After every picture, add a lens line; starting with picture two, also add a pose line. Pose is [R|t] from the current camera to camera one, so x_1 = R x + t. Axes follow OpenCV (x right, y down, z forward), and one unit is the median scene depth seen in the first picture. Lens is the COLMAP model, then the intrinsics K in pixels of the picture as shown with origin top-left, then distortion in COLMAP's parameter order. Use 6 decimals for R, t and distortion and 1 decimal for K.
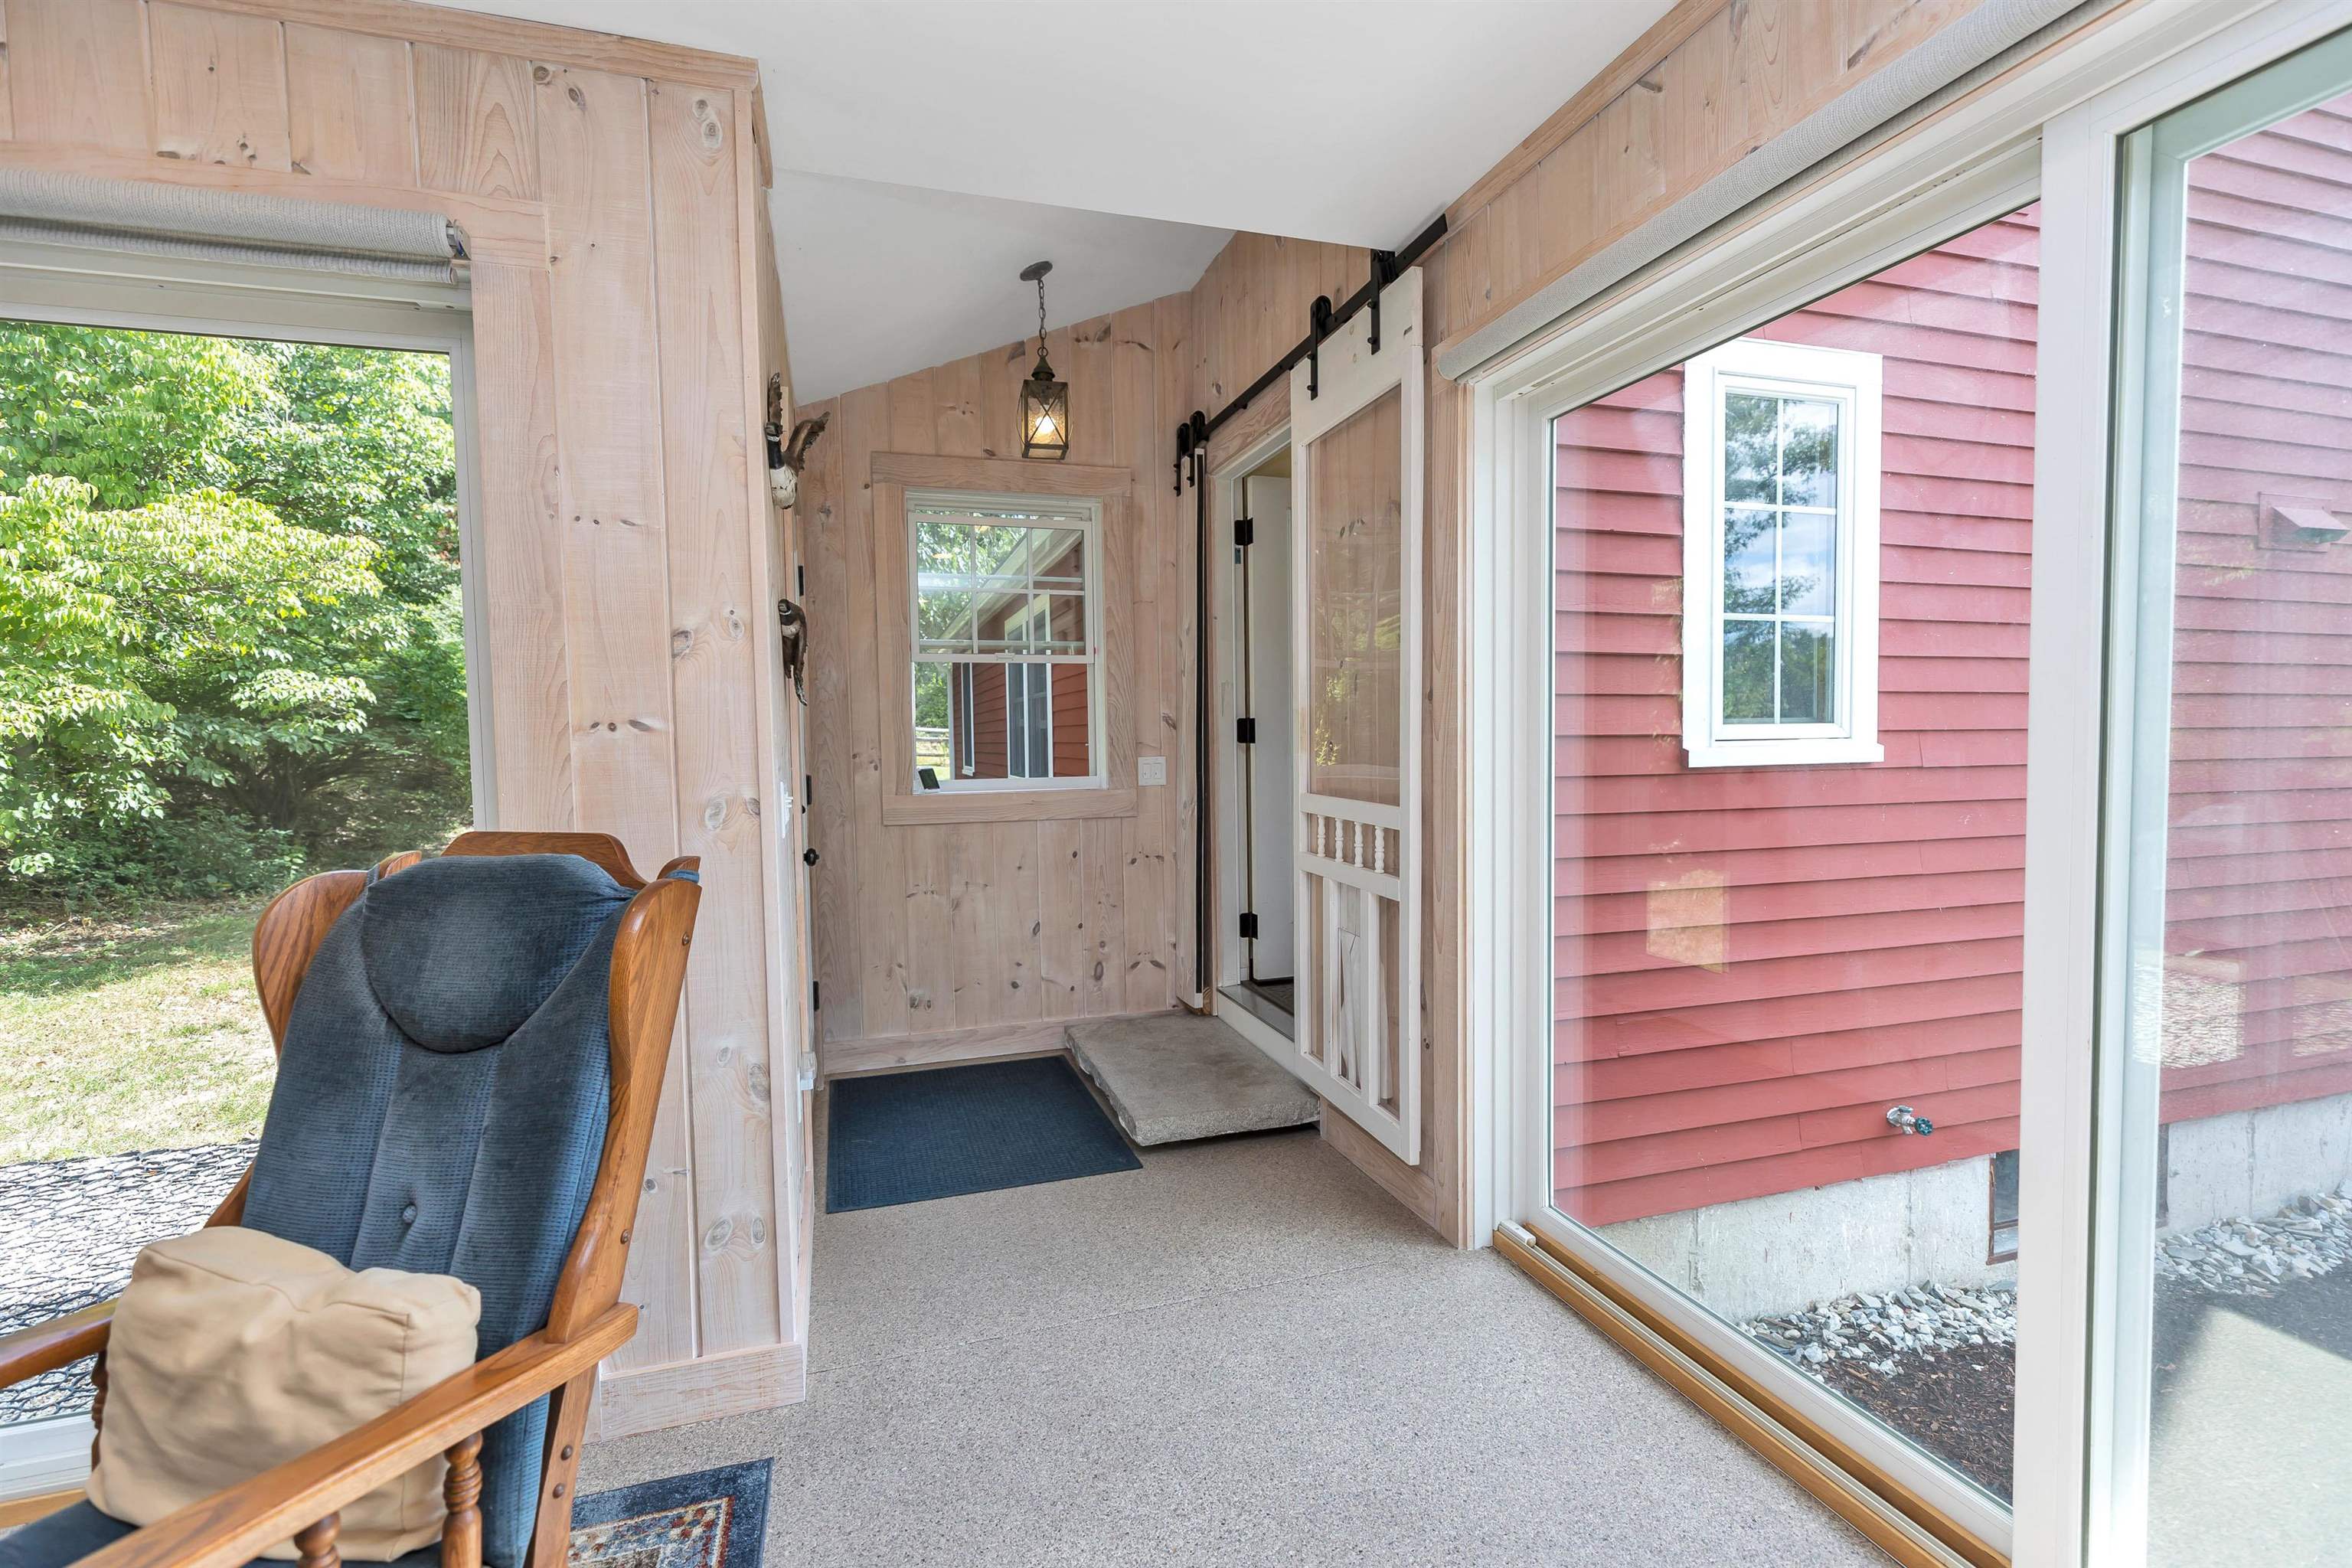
lens RADIAL K [[1053.2, 0, 1176.3], [0, 1053.2, 781.6], [0, 0, 1]] dist [0.004366, 0.000109]
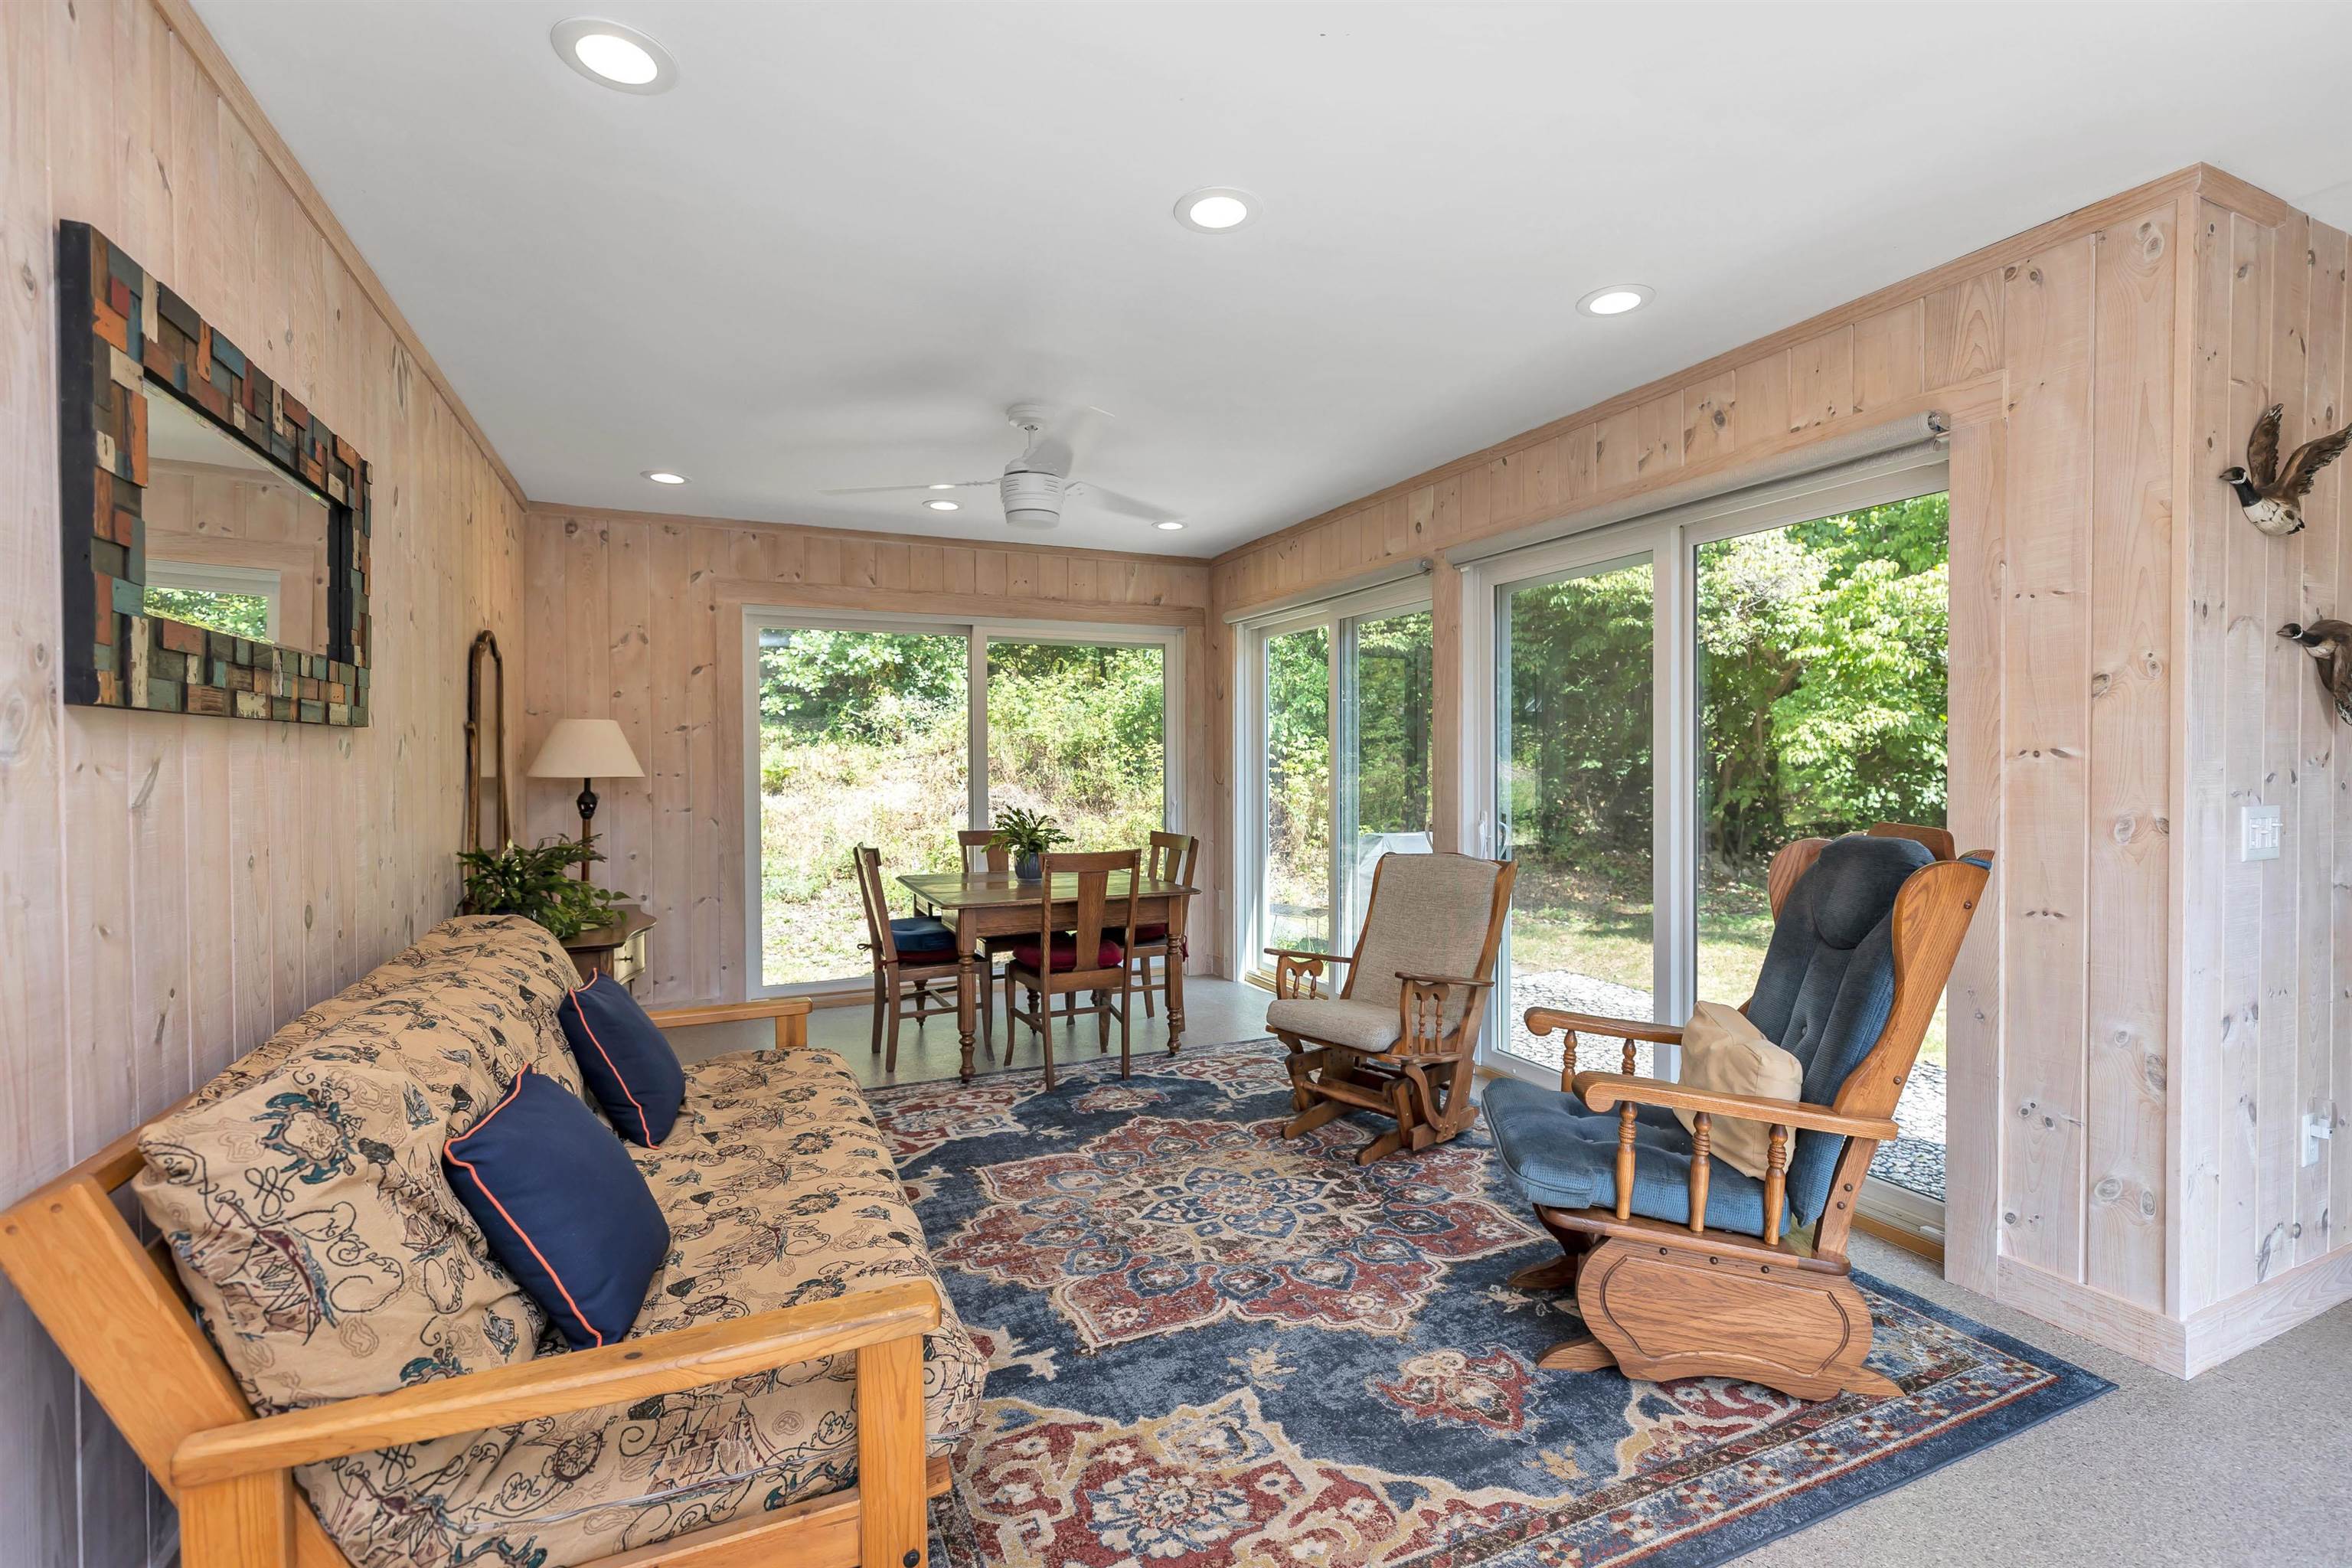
lens RADIAL K [[1051.5, 0, 1182.5], [0, 1051.5, 774.4], [0, 0, 1]] dist [0.003182, -0.000395]
pose [[0.126438, 0.033857, -0.991397, 0.595634], [-0.045253, 0.998574, 0.028331, -0.015967], [0.990942, 0.041282, 0.127790, -0.188523]]
